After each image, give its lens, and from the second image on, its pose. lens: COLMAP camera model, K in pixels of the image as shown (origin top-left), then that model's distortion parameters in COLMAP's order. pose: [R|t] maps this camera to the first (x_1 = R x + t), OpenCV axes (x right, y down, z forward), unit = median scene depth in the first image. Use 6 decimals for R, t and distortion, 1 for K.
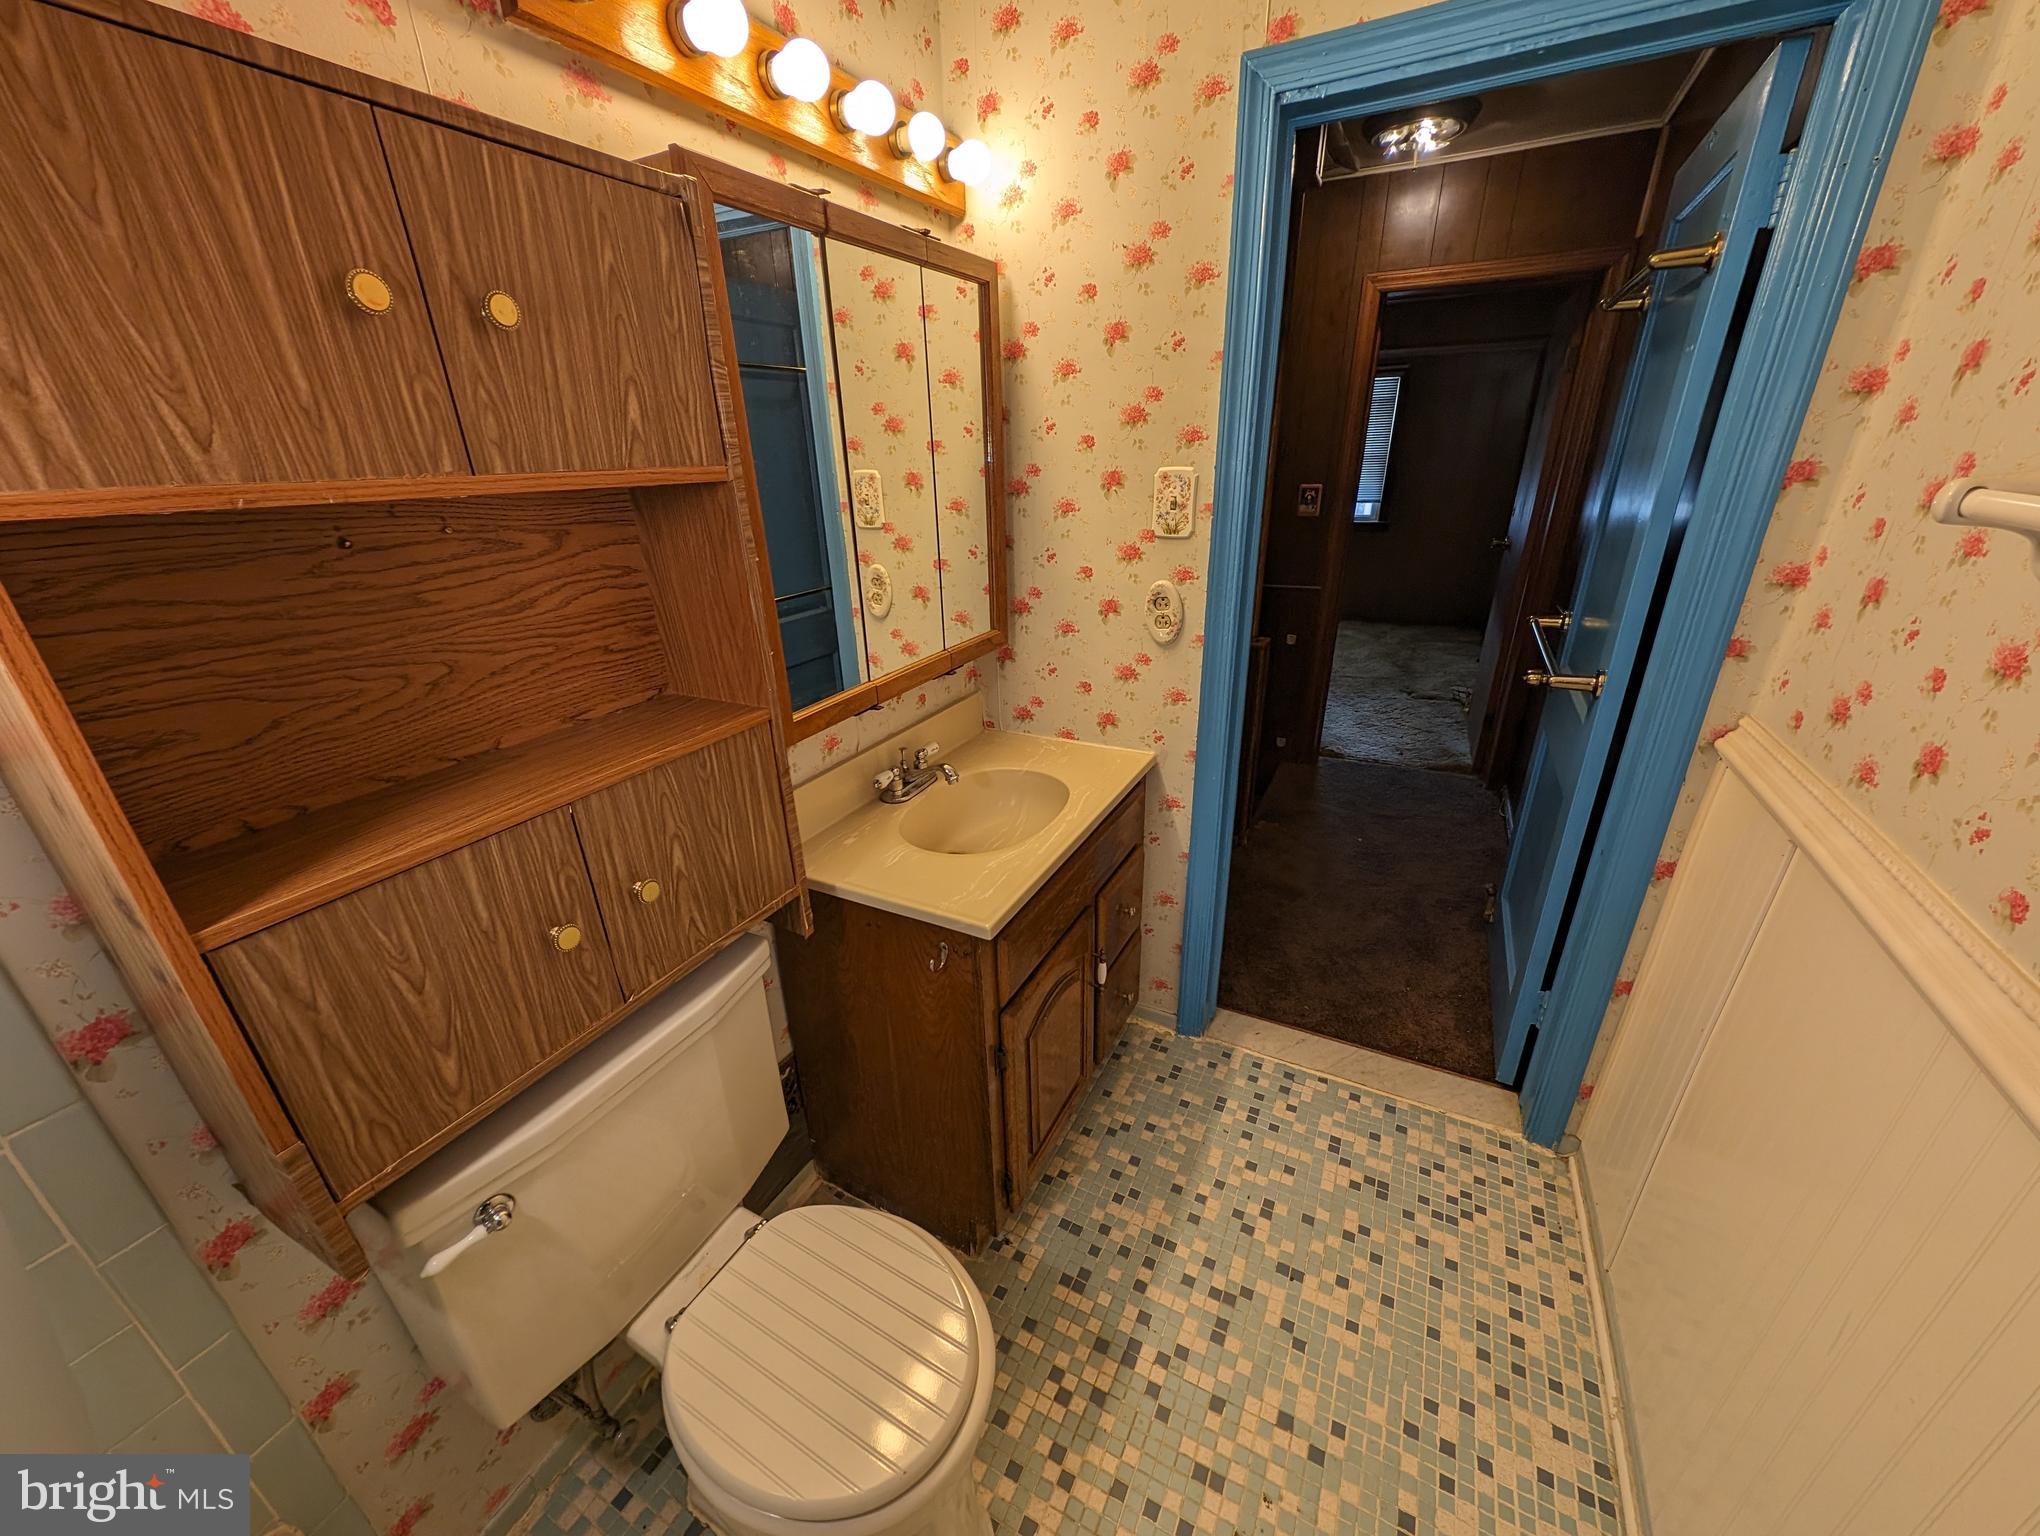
lens RADIAL K [[770.1, 0, 1011.2], [0, 770.1, 776.9], [0, 0, 1]] dist [0.001778, -0.002371]
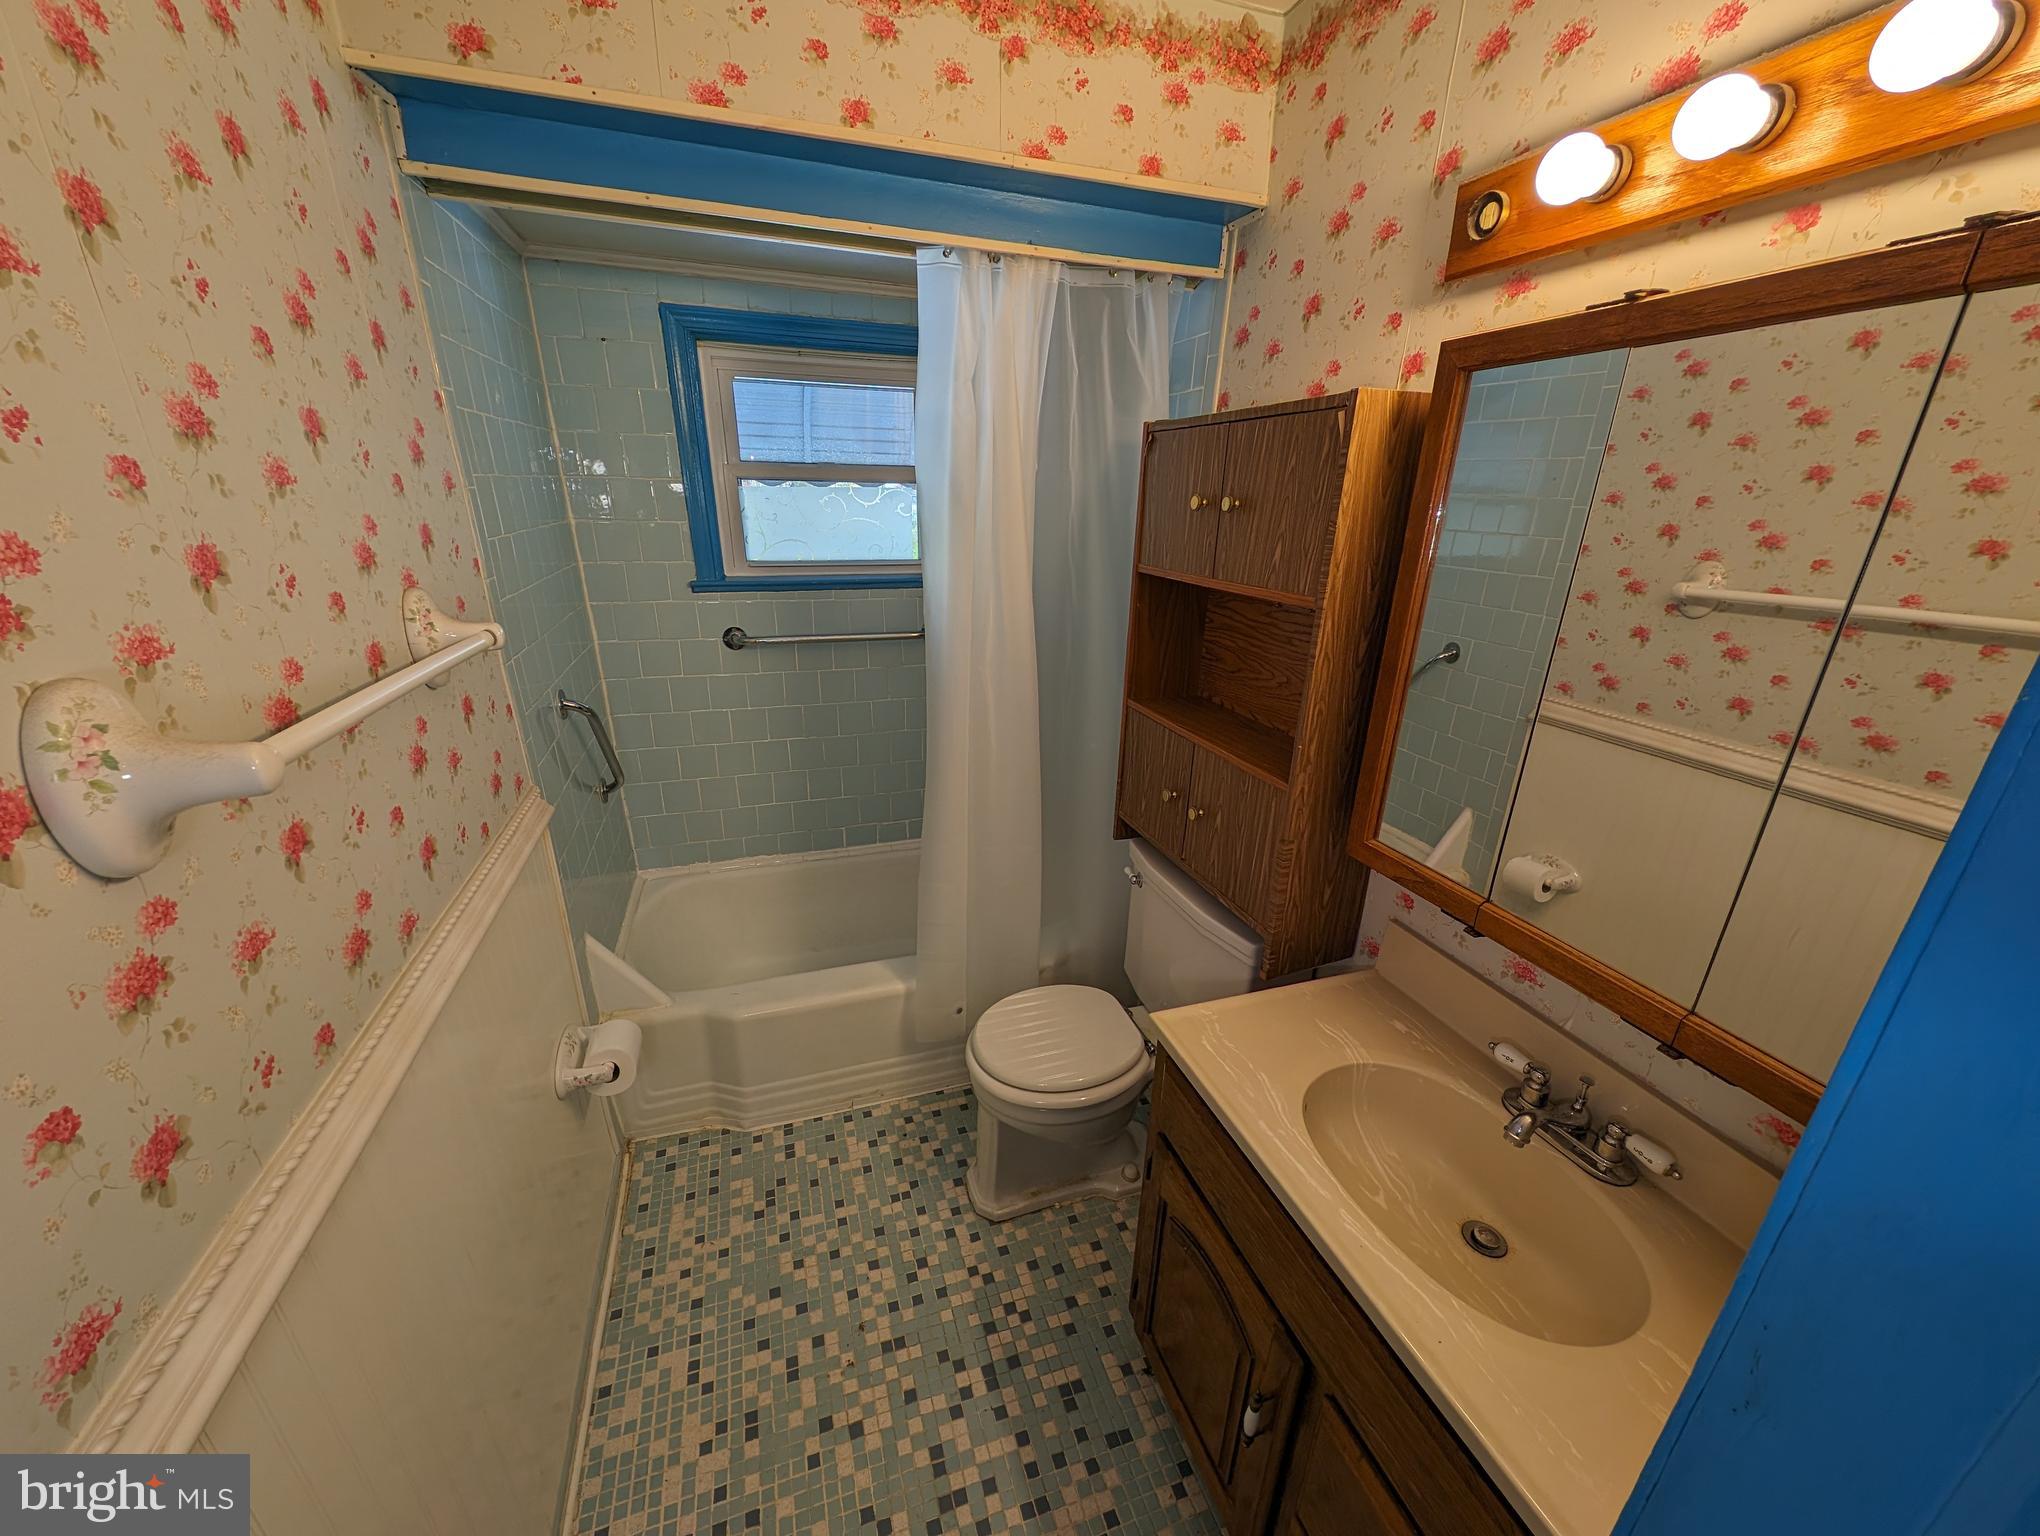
lens RADIAL K [[770.1, 0, 1015.6], [0, 770.1, 771.5], [0, 0, 1]] dist [0.001778, -0.002371]
pose [[-0.686566, 0.260064, -0.678965, 0.655482], [-0.283386, 0.764270, 0.579296, -0.561441], [0.669567, 0.590134, -0.451024, 1.013338]]
